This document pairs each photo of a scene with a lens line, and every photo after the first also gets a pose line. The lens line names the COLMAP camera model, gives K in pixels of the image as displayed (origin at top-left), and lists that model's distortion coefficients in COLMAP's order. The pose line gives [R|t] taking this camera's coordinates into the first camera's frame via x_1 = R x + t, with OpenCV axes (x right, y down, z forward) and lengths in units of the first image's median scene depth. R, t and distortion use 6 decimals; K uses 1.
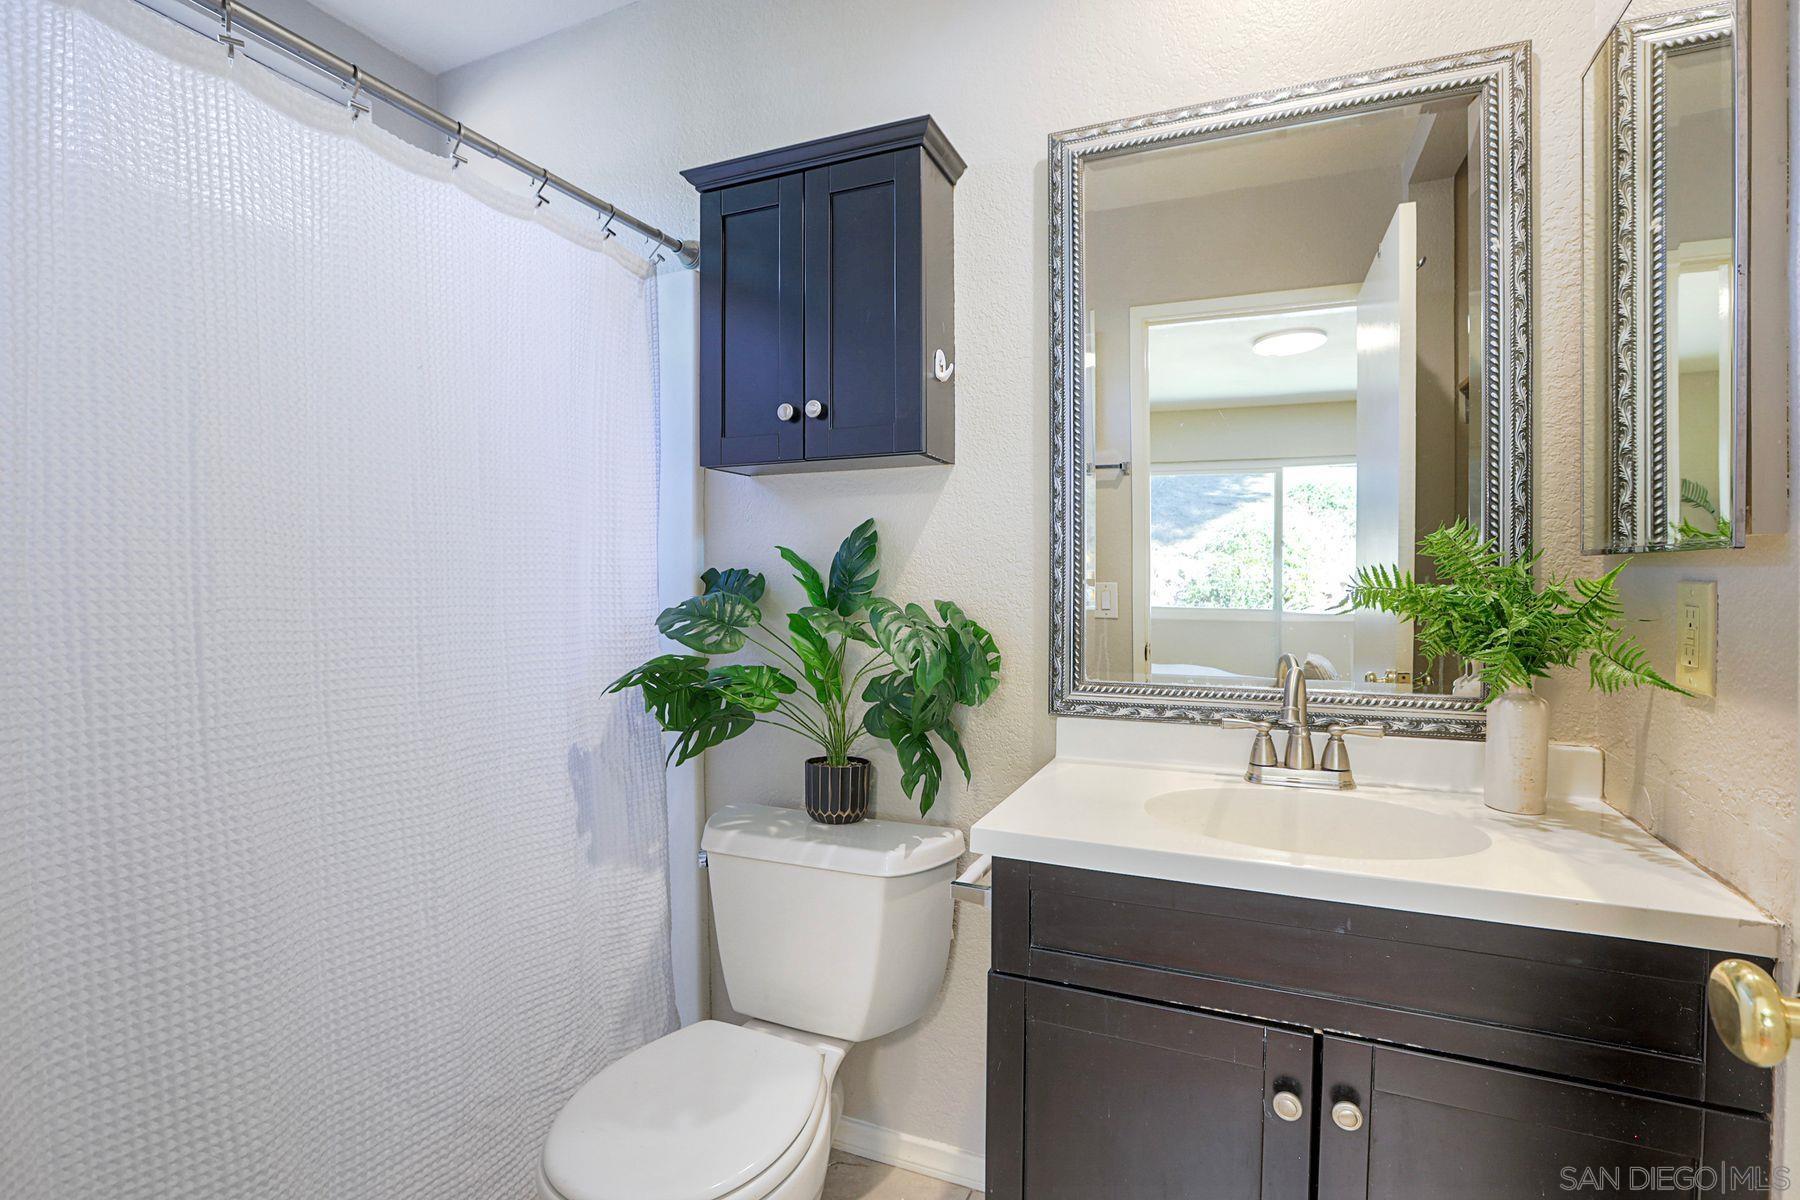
lens RADIAL K [[827.4, 0, 912.3], [0, 827.4, 589.0], [0, 0, 1]] dist [-0.051932, 0.016645]
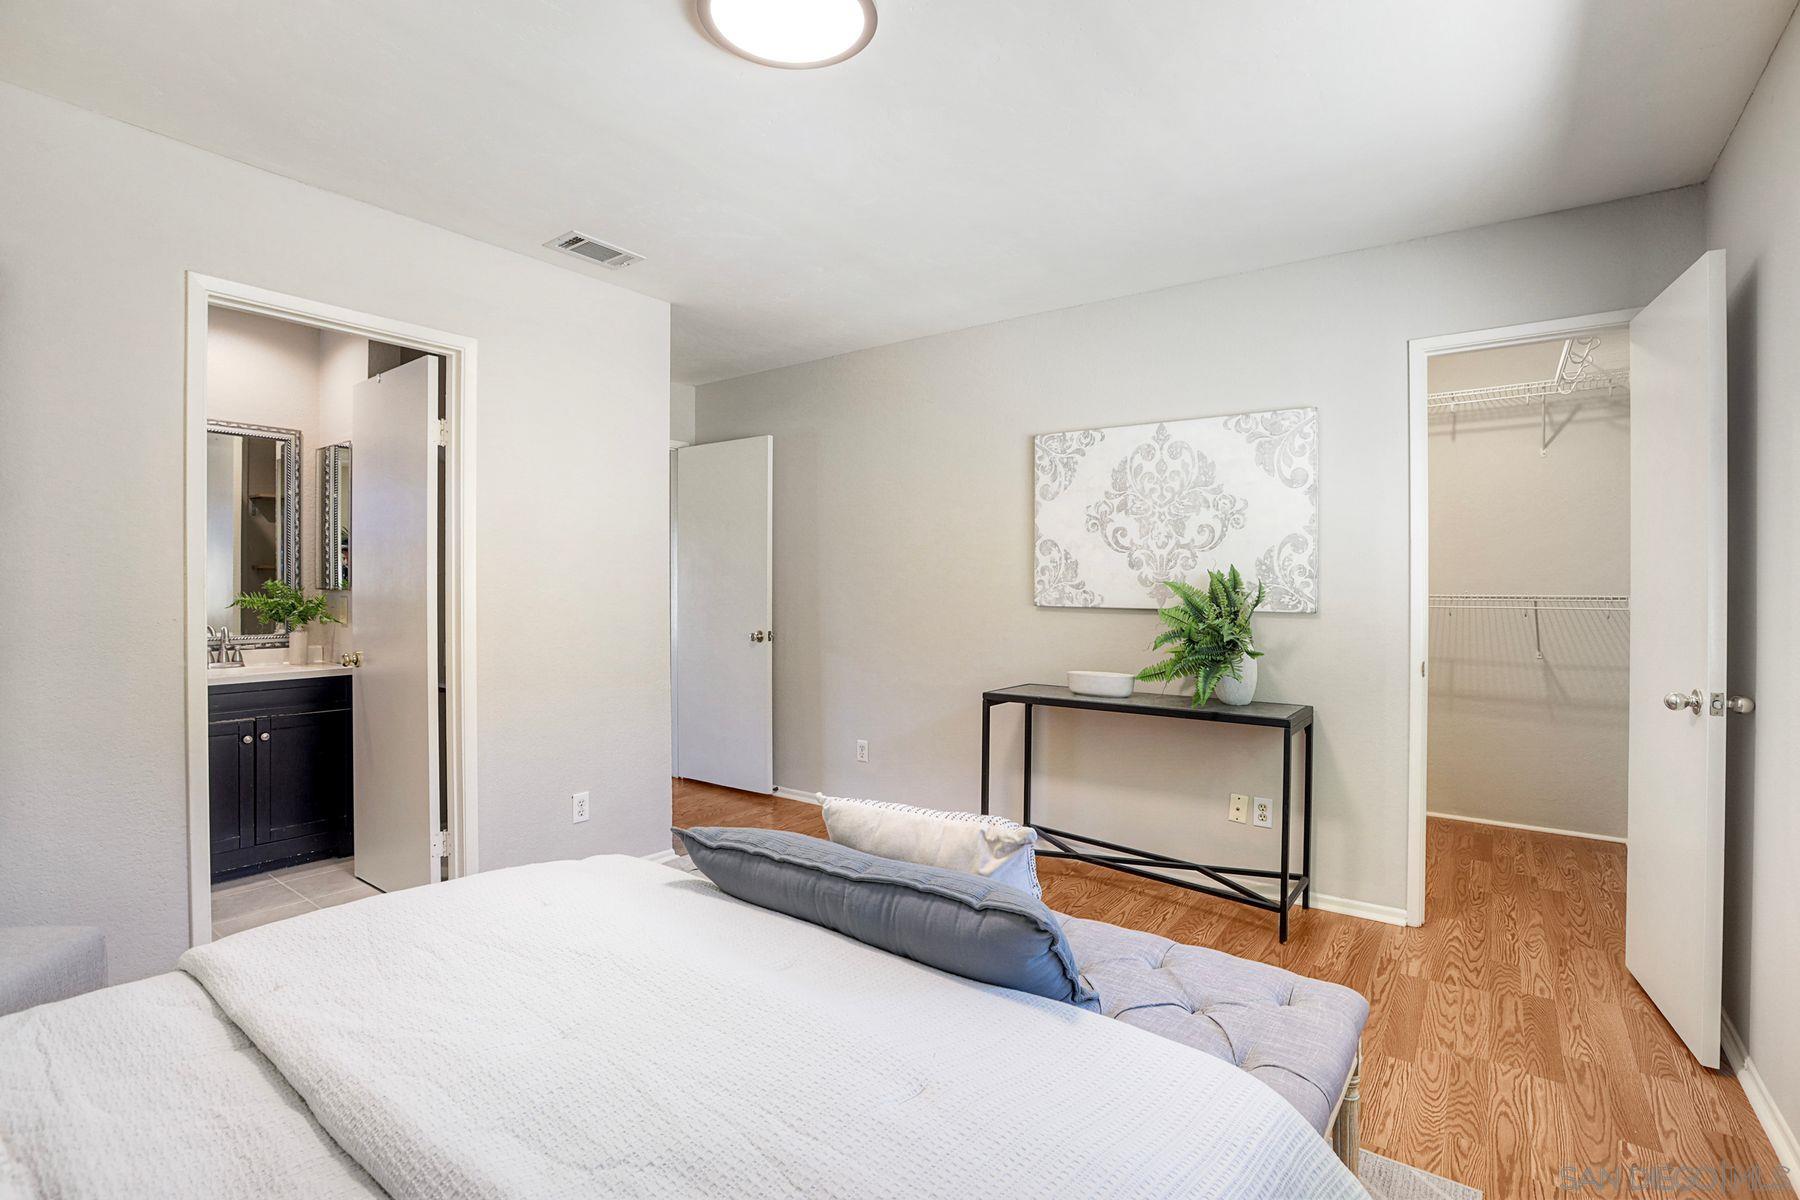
lens RADIAL K [[827.4, 0, 912.3], [0, 827.4, 589.0], [0, 0, 1]] dist [-0.051932, 0.016645]
pose [[0.221513, -0.004446, 0.975147, -1.904895], [0.015097, 0.999885, 0.001130, -0.007604], [-0.975041, 0.014471, 0.221554, -2.177109]]
